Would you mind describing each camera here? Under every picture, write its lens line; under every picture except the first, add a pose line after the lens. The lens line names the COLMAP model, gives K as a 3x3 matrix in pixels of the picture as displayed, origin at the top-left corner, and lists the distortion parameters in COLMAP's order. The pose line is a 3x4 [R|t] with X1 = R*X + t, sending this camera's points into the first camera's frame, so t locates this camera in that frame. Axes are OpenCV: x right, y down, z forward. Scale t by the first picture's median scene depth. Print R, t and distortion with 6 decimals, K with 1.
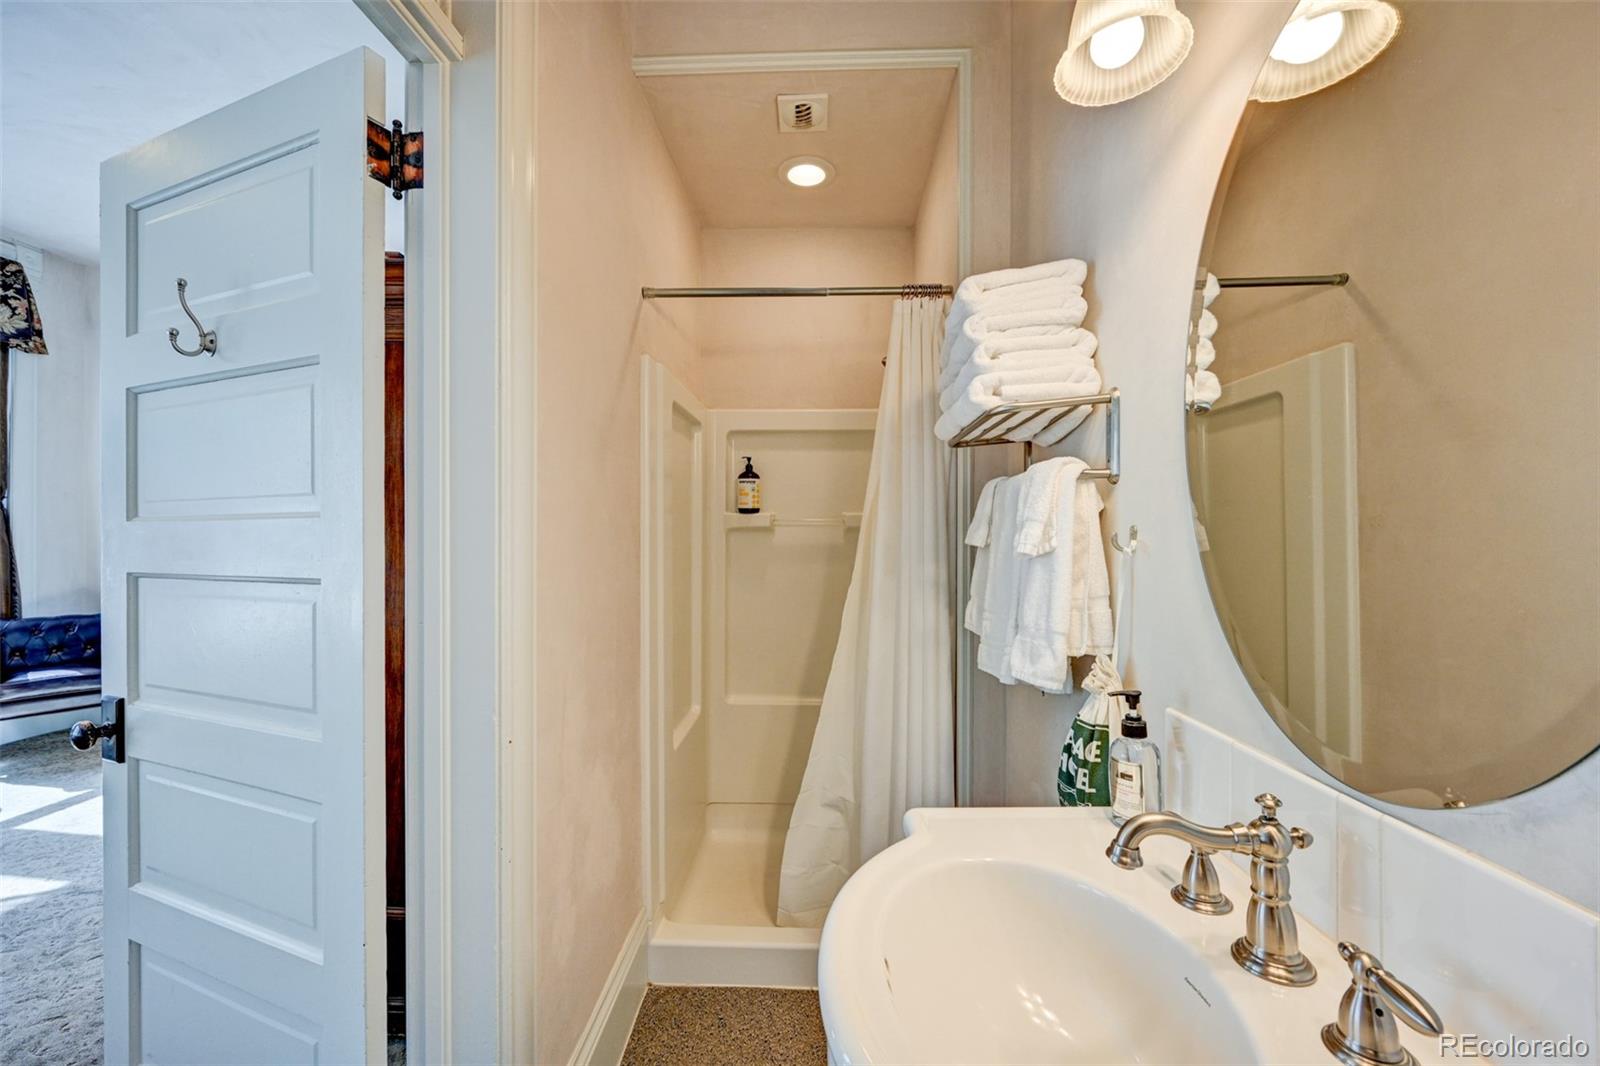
lens RADIAL K [[648.3, 0, 808.0], [0, 648.3, 536.1], [0, 0, 1]] dist [-0.003873, -0.000410]
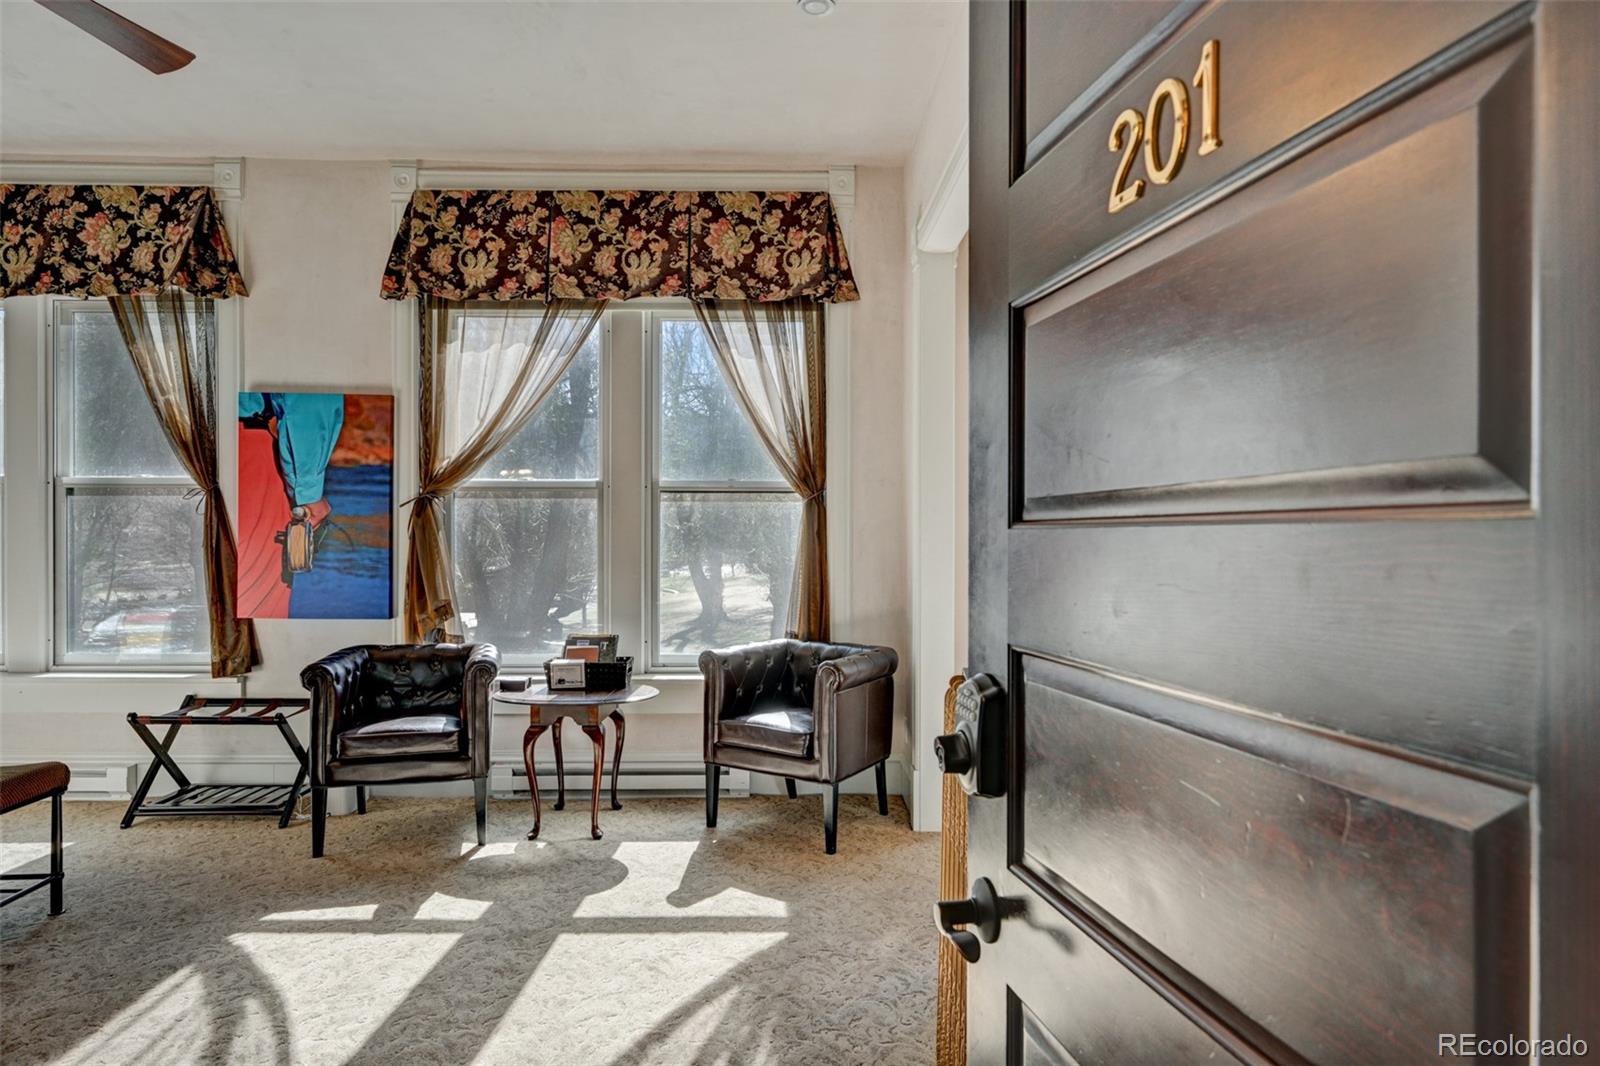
lens RADIAL K [[925.8, 0, 807.1], [0, 925.8, 535.4], [0, 0, 1]] dist [-0.004732, -0.000272]
pose [[0.063088, 0.004344, -0.997999, -0.250985], [-0.006898, 0.999969, 0.003916, -0.011775], [0.997984, 0.006637, 0.063116, 2.772133]]
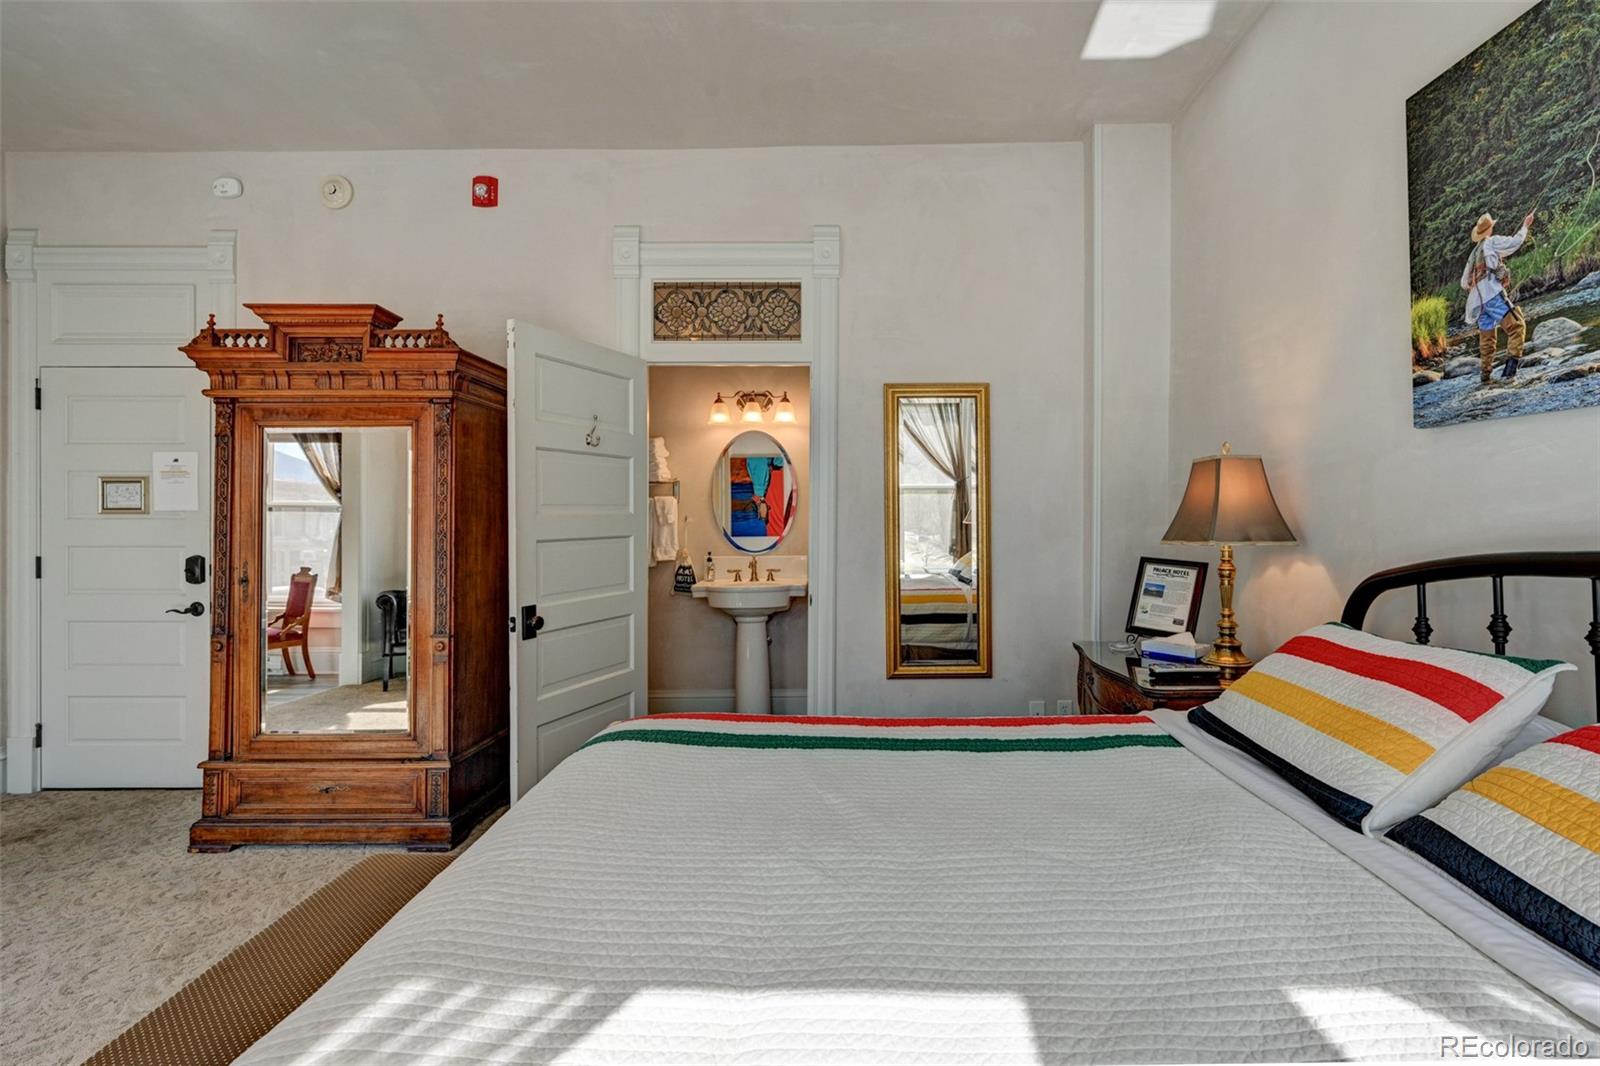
lens RADIAL K [[741.7, 0, 850.8], [0, 741.7, 514.4], [0, 0, 1]] dist [-0.000844, 0.000235]
pose [[-0.039609, -0.000543, 0.999215, -3.334594], [0.005546, 0.999984, 0.000764, -0.016417], [-0.999200, 0.005572, -0.039606, 0.143262]]
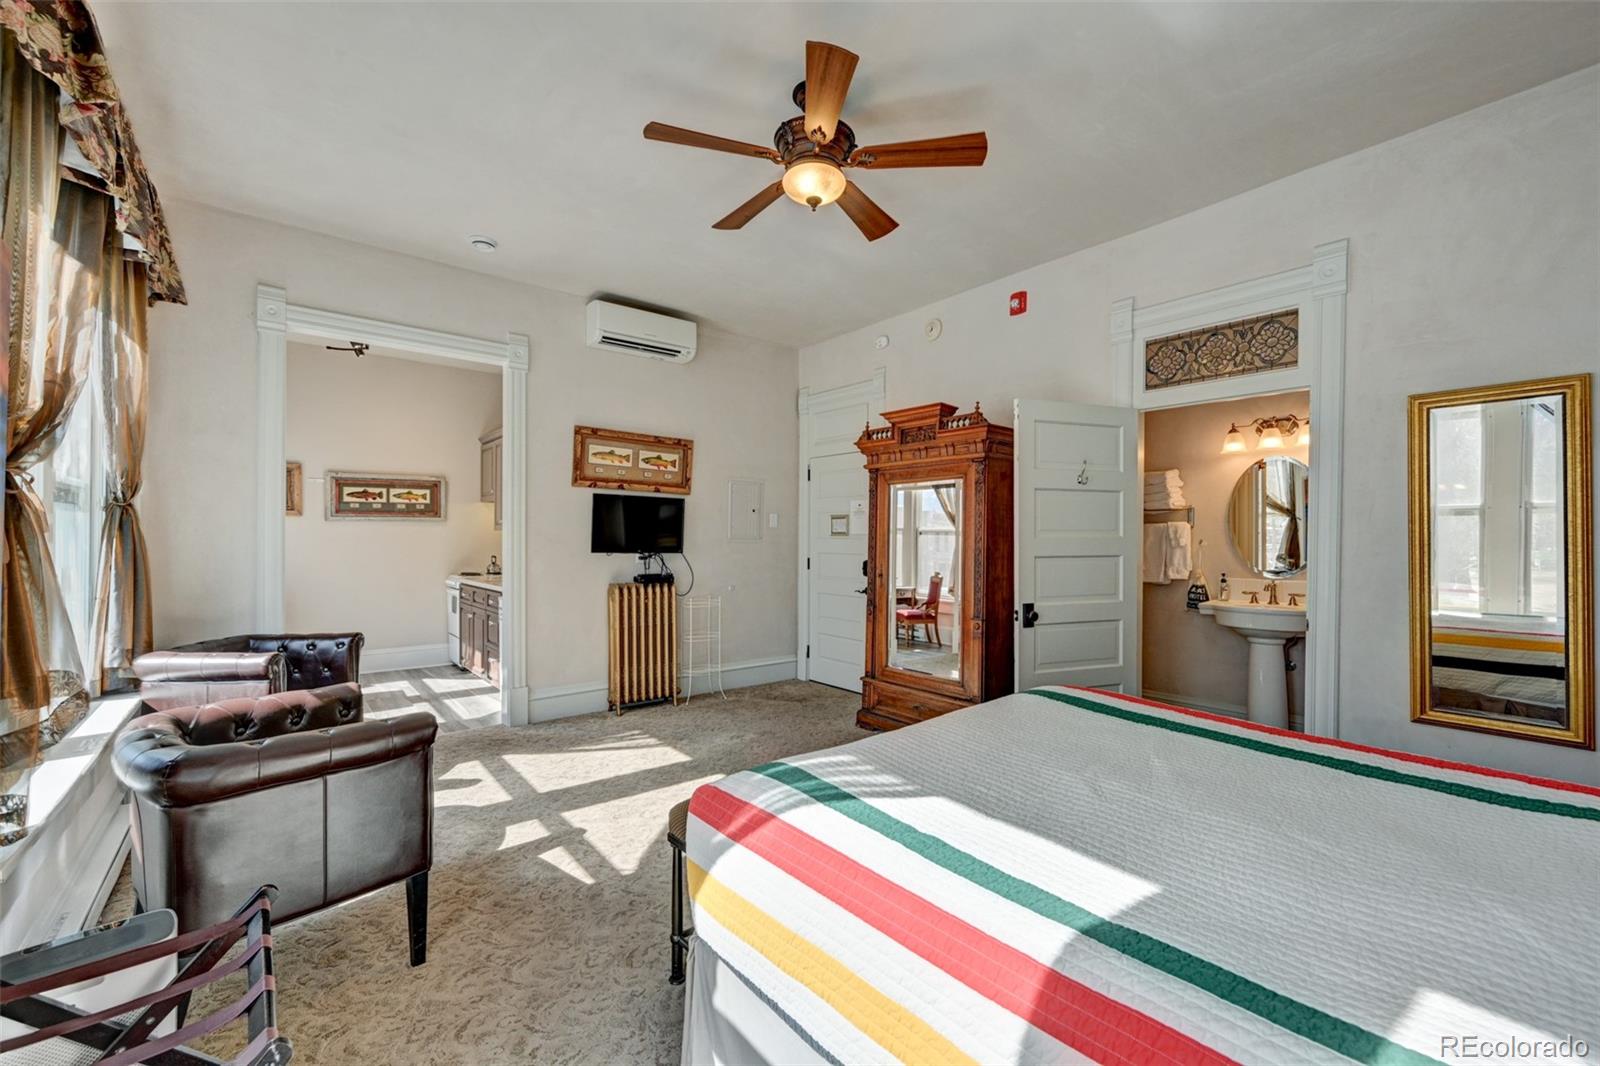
lens RADIAL K [[648.3, 0, 808.0], [0, 648.3, 536.1], [0, 0, 1]] dist [-0.003873, -0.000410]
pose [[0.741078, 0.002420, 0.671414, -3.555699], [-0.000947, 0.999996, -0.002559, -0.017935], [-0.671418, 0.001261, 0.741078, -0.359703]]
